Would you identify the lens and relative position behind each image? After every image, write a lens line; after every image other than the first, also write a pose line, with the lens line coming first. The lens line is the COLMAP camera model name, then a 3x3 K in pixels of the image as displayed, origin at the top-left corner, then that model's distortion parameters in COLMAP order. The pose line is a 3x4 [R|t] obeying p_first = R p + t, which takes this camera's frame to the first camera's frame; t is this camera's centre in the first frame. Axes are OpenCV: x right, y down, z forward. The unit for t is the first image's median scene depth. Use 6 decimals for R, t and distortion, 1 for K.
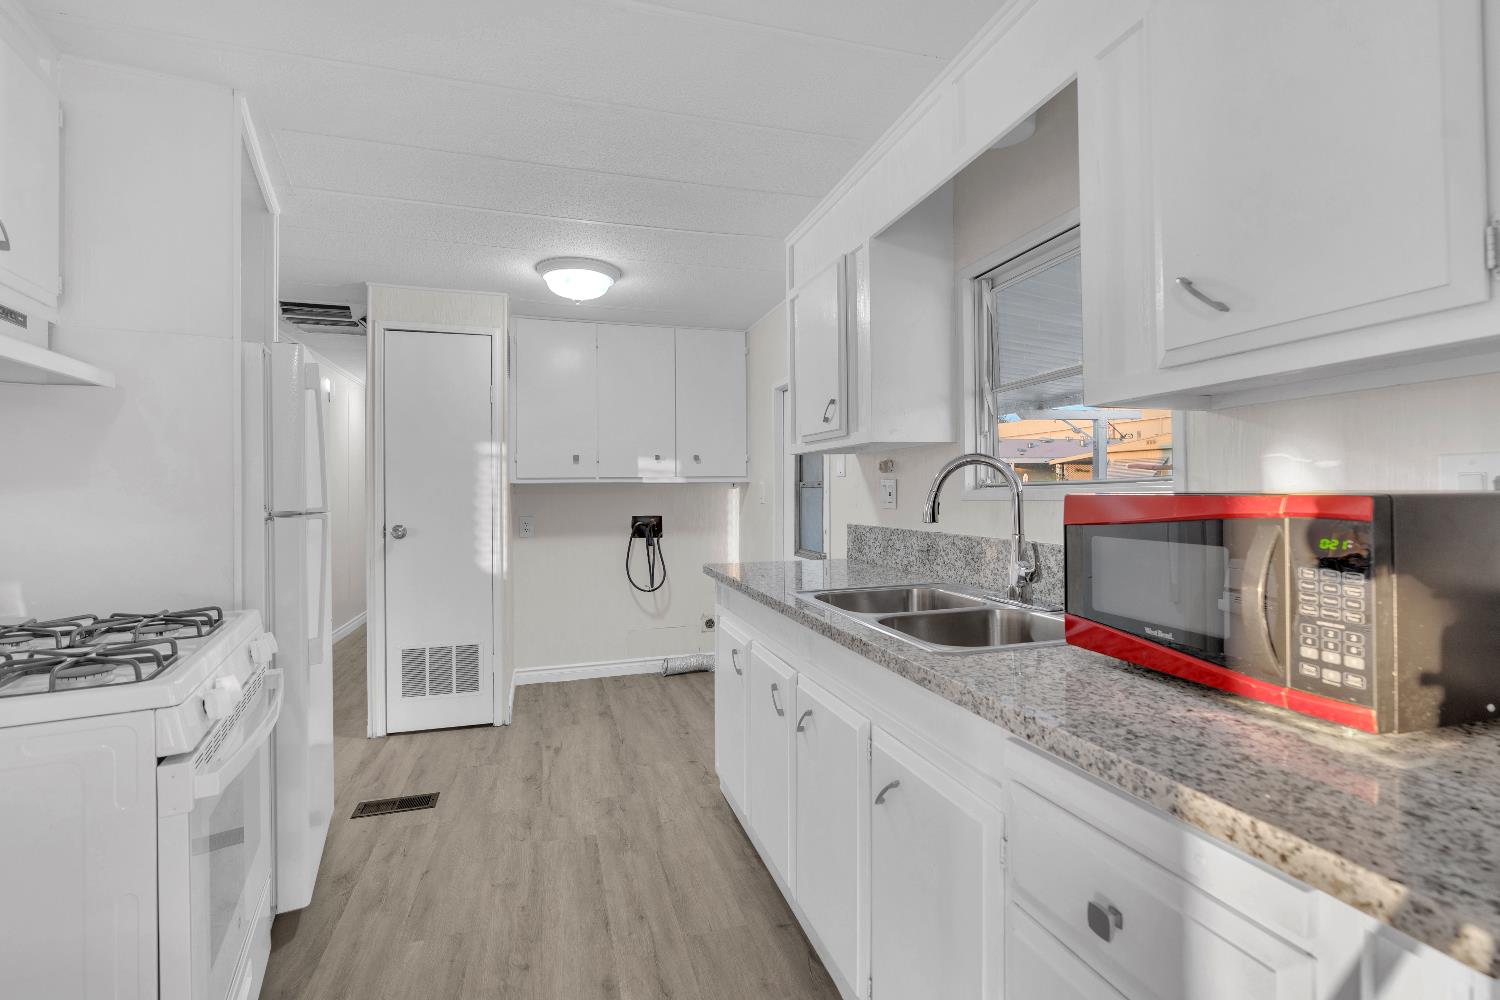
lens RADIAL K [[679.0, 0, 748.2], [0, 679.0, 488.3], [0, 0, 1]] dist [-0.000373, -0.000118]
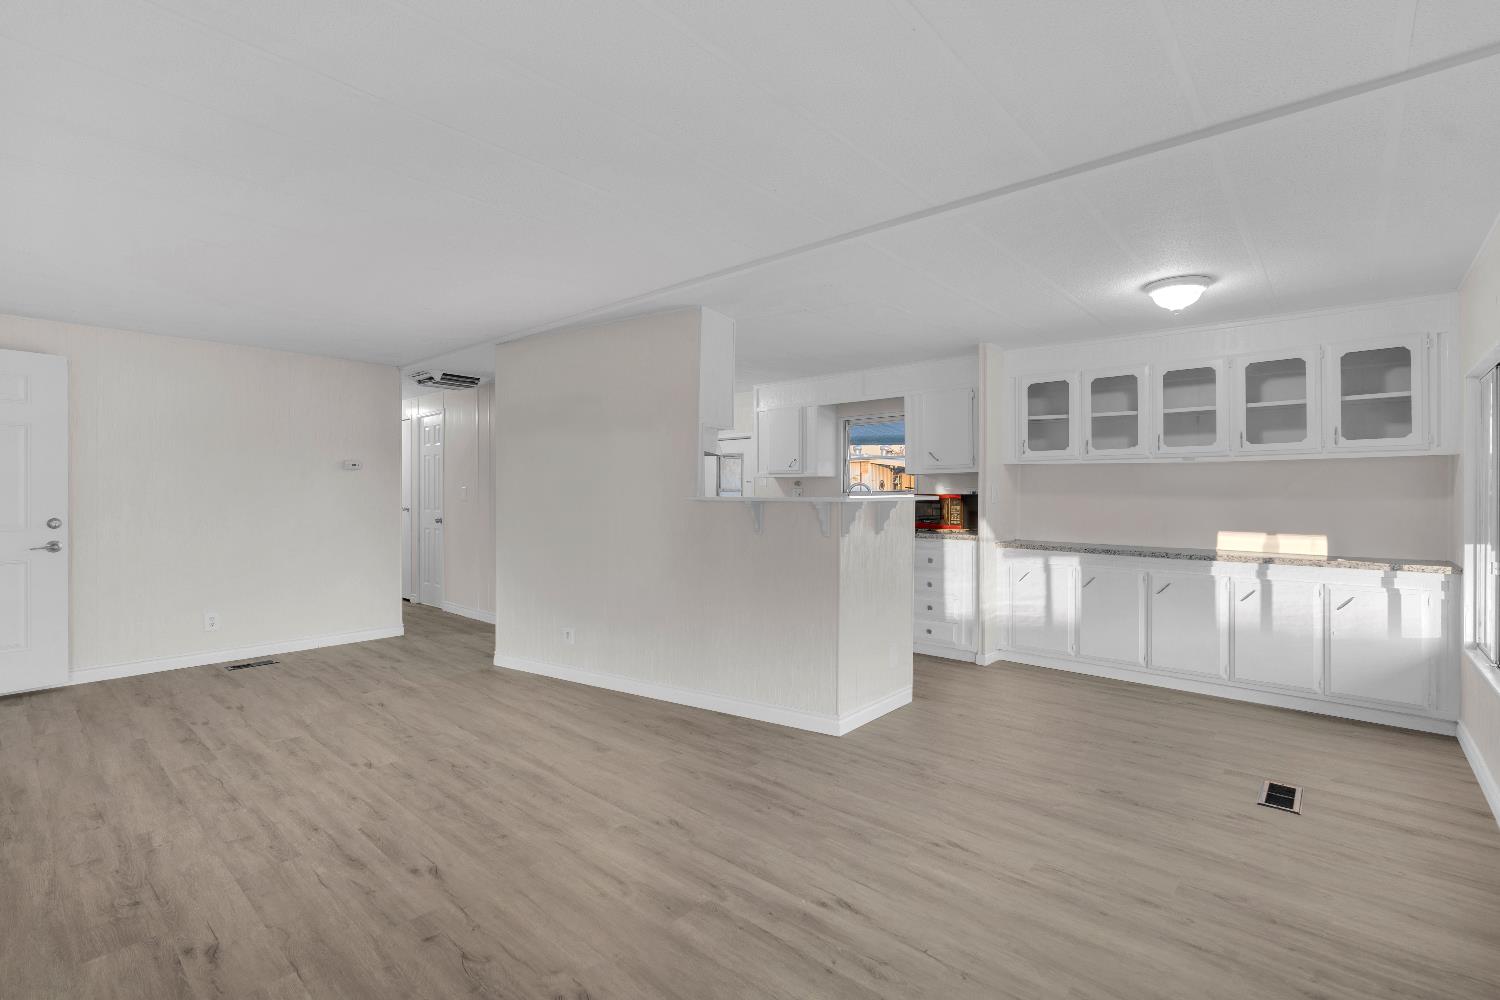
lens RADIAL K [[665.0, 0, 750.0], [0, 665.0, 500.0], [0, 0, 1]] dist [-0.008926, -0.000116]
pose [[0.850830, 0.001108, 0.525439, -1.415444], [-0.008381, 0.999899, 0.011461, 0.001851], [-0.525374, -0.014155, 0.850754, -1.151221]]
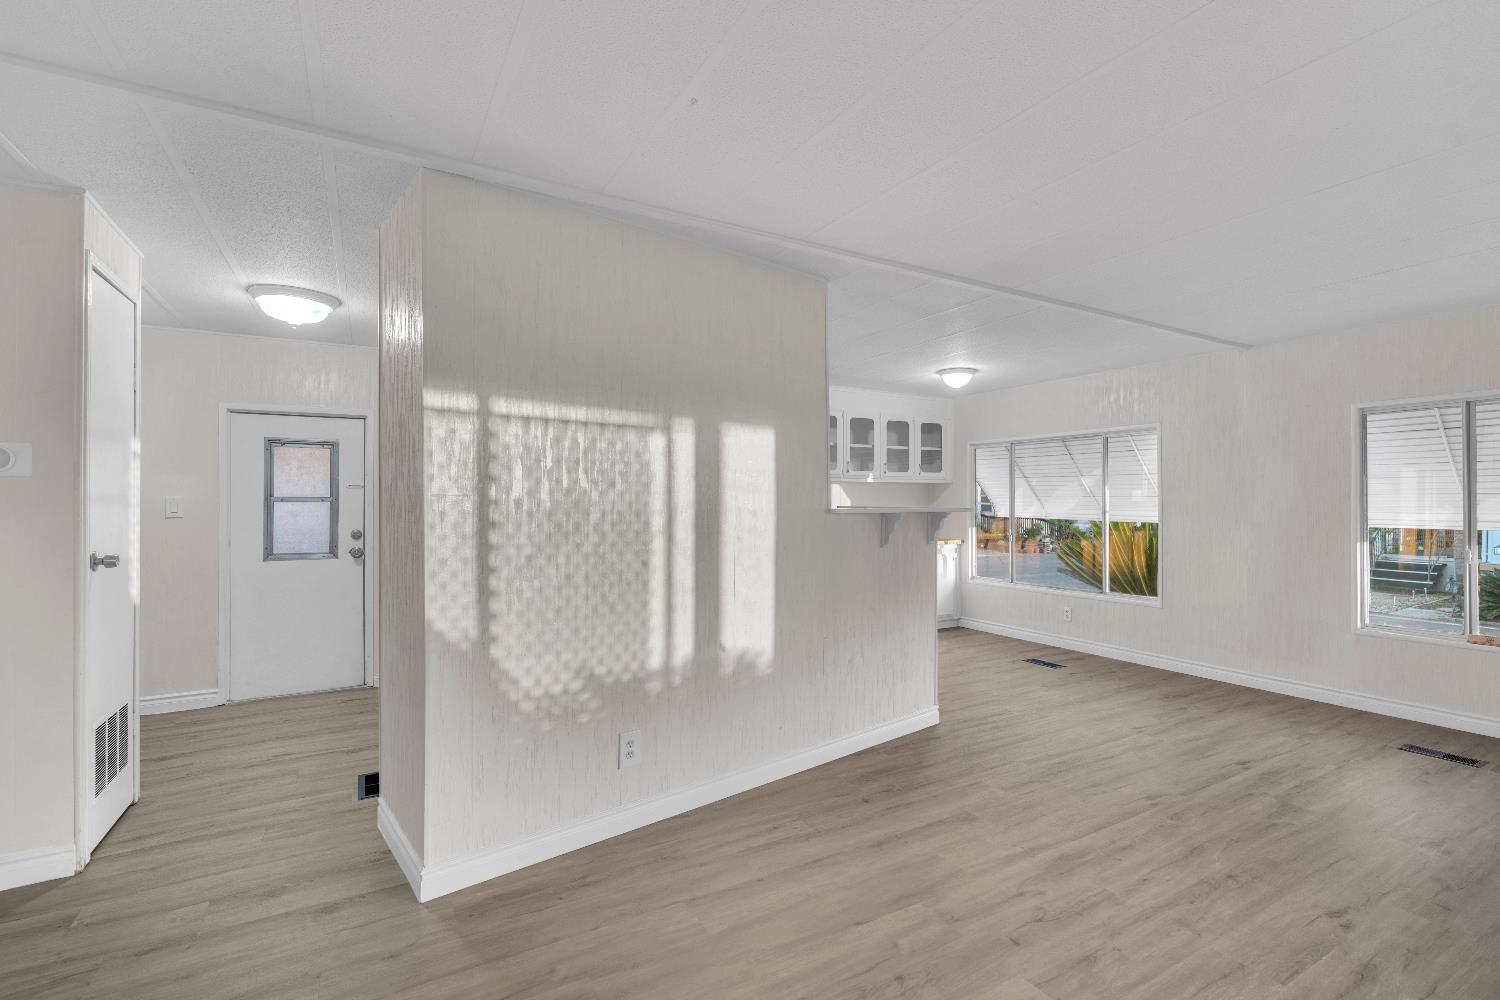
lens RADIAL K [[675.6, 0, 750.0], [0, 675.6, 500.0], [0, 0, 1]] dist [-0.001185, -0.000189]
pose [[-0.217408, 0.009370, 0.976036, -1.977926], [-0.001638, 0.999949, -0.009964, 0.009196], [-0.976079, -0.003765, -0.217381, 0.728976]]
